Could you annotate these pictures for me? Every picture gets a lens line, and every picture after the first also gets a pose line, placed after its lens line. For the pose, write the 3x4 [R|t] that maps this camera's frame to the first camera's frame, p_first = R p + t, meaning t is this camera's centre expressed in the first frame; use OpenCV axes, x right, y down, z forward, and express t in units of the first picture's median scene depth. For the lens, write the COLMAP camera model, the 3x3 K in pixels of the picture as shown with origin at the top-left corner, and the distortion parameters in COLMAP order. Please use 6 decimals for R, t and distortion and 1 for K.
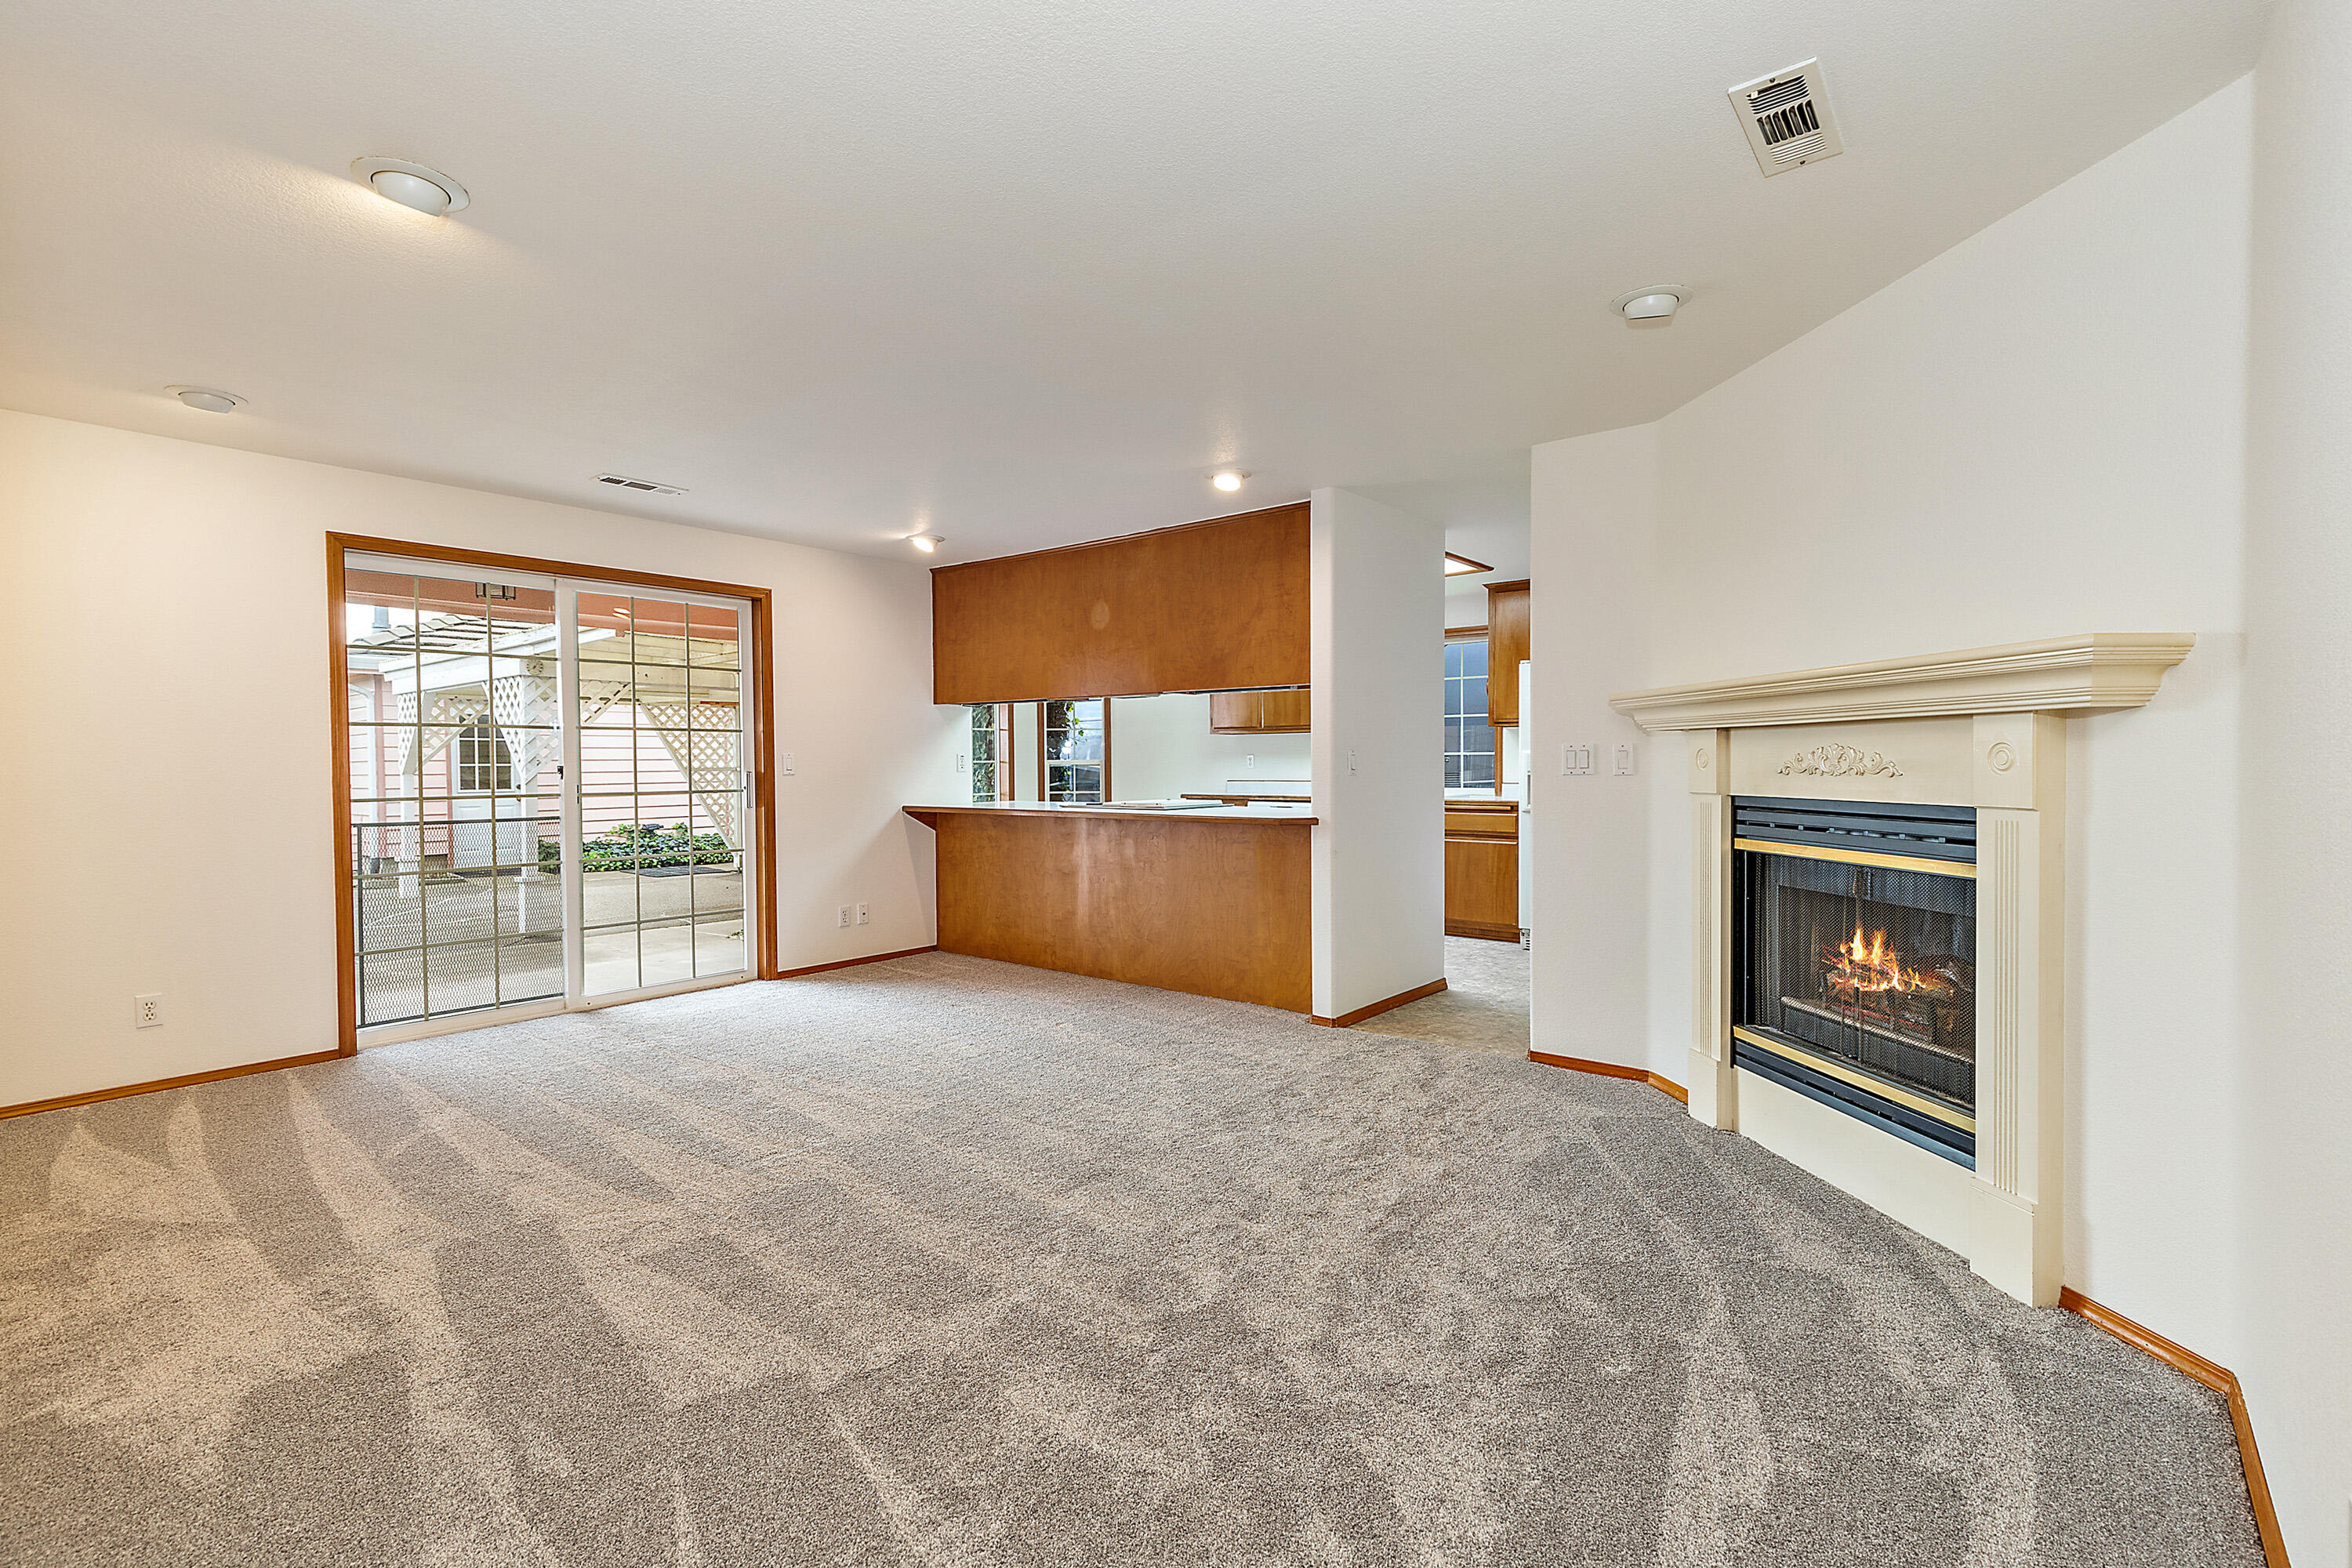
lens RADIAL K [[1098.8, 0, 1184.4], [0, 1098.8, 789.5], [0, 0, 1]] dist [0.005883, -0.000432]
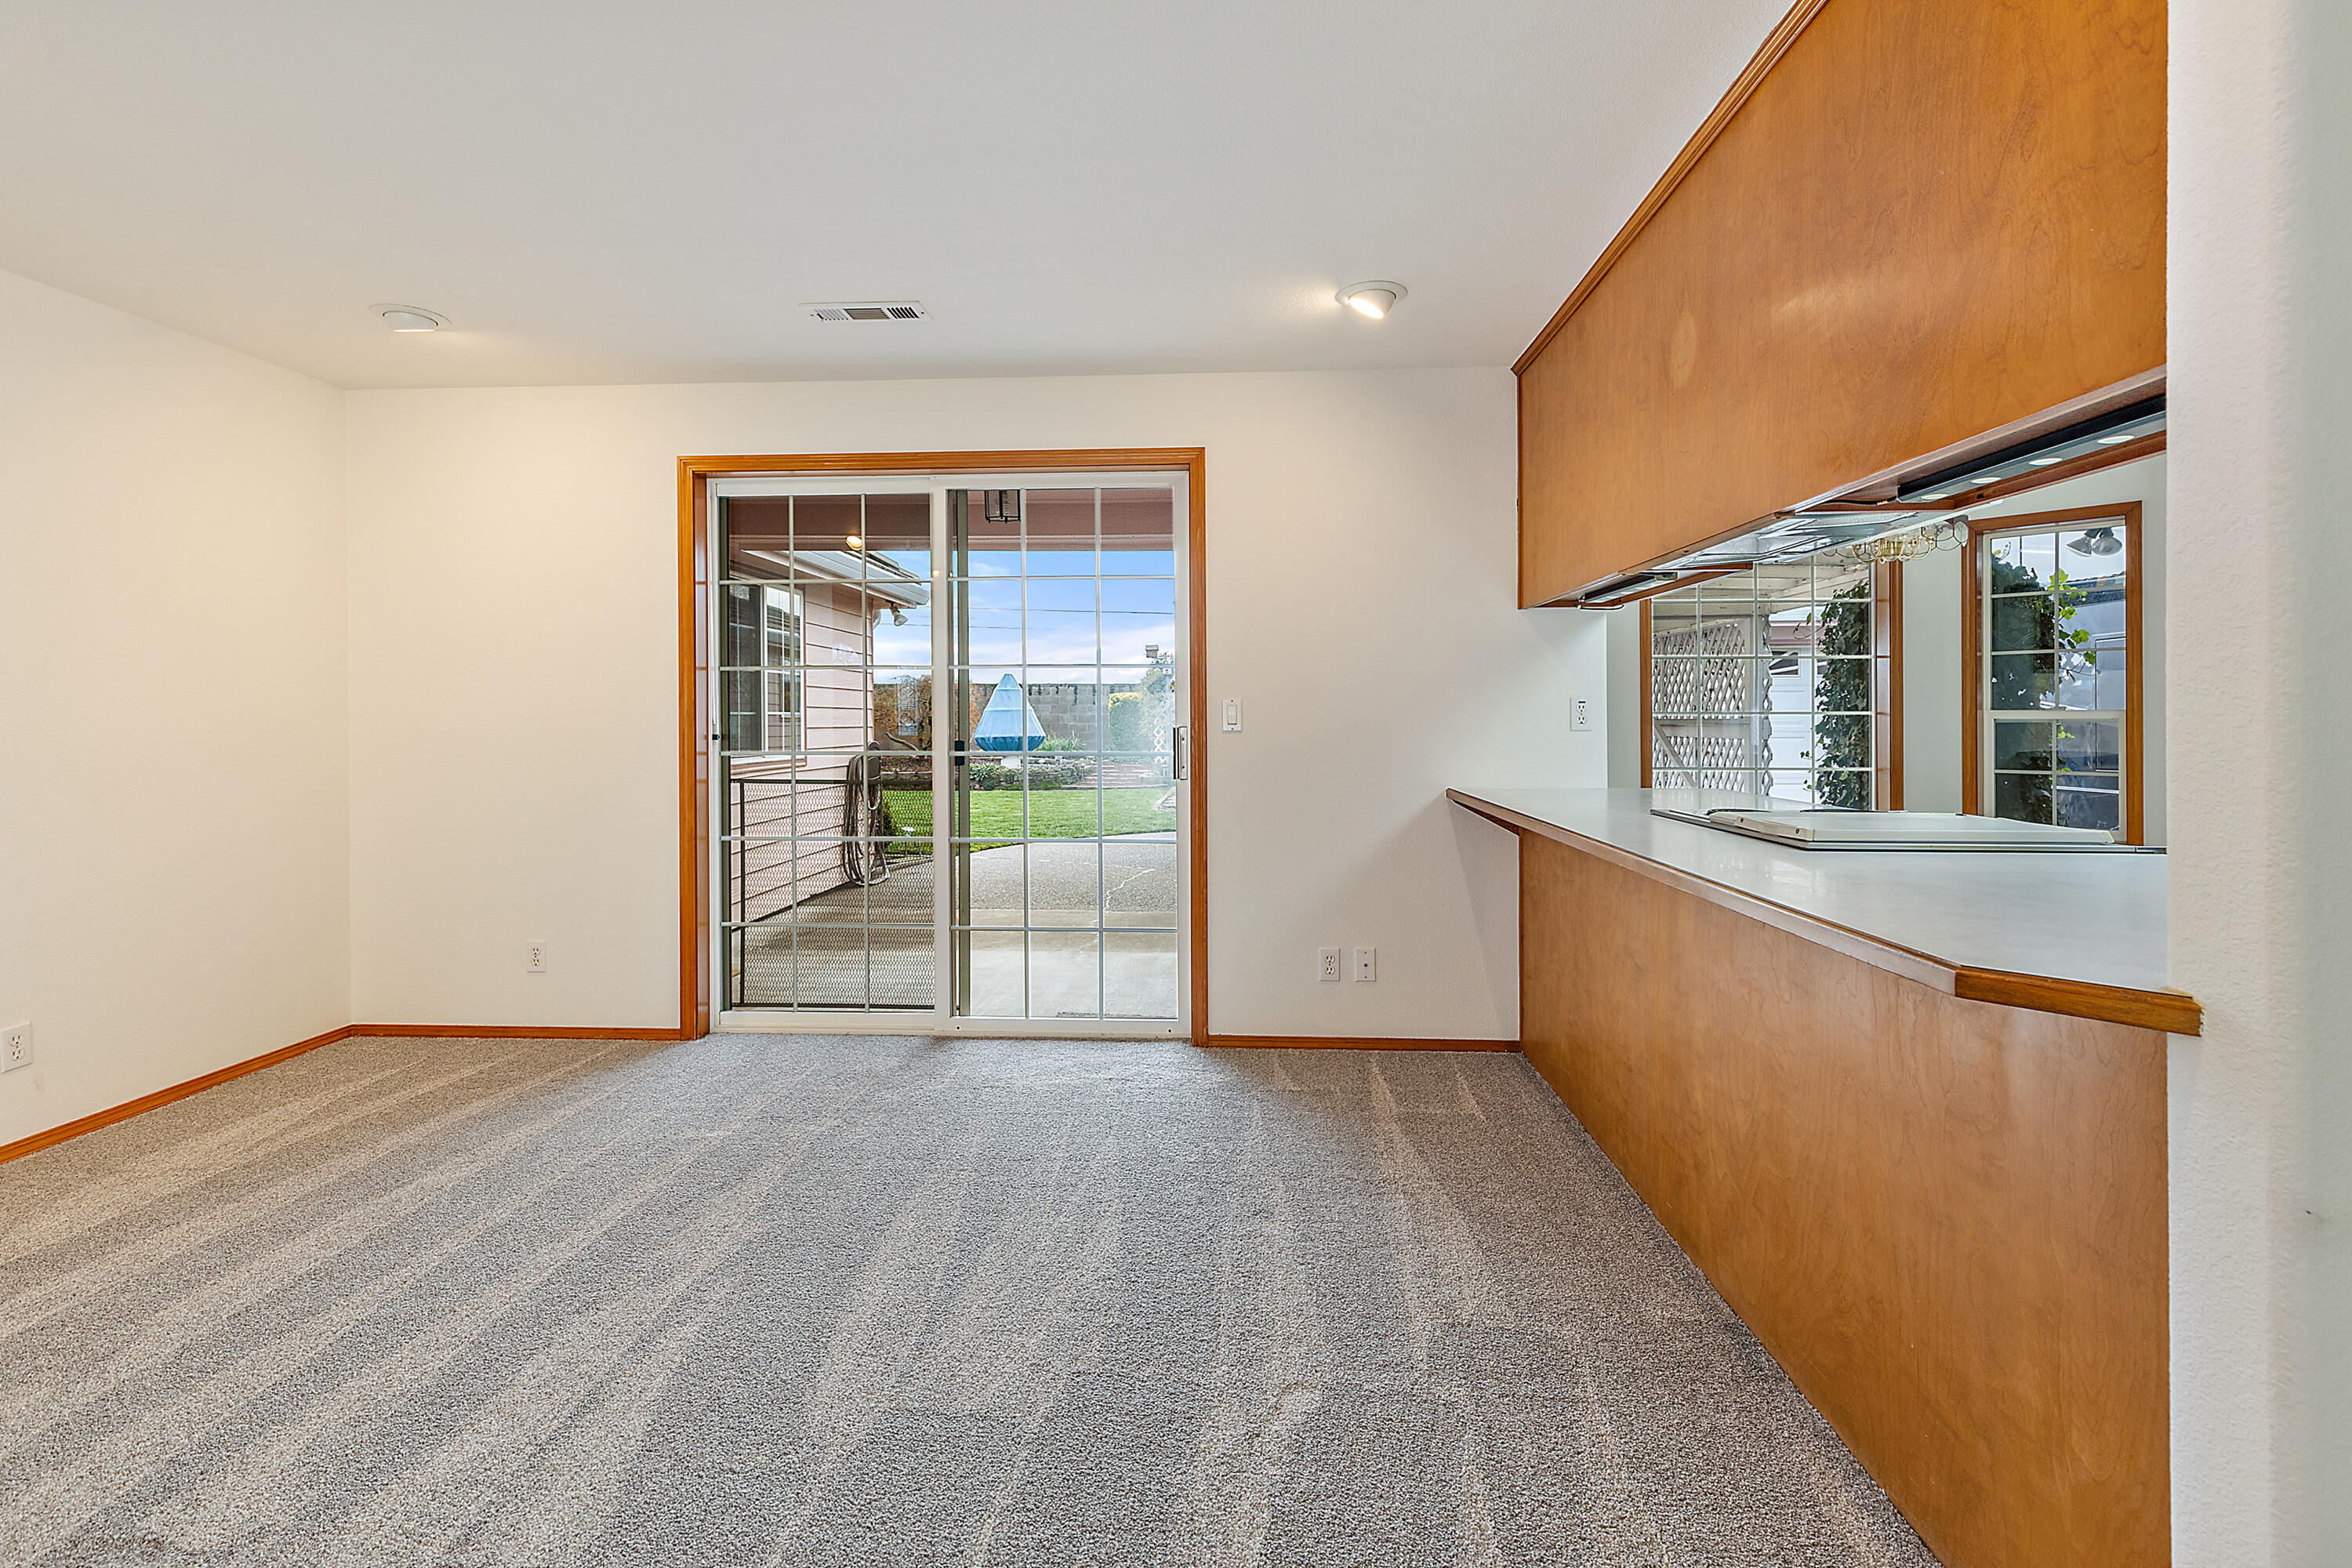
lens RADIAL K [[1098.8, 0, 1179.1], [0, 1098.8, 725.2], [0, 0, 1]] dist [0.005883, -0.000432]
pose [[0.569607, 0.011994, -0.821830, 0.241872], [-0.023188, 0.999730, -0.001481, -0.025002], [0.821590, 0.019901, 0.569731, 1.003188]]
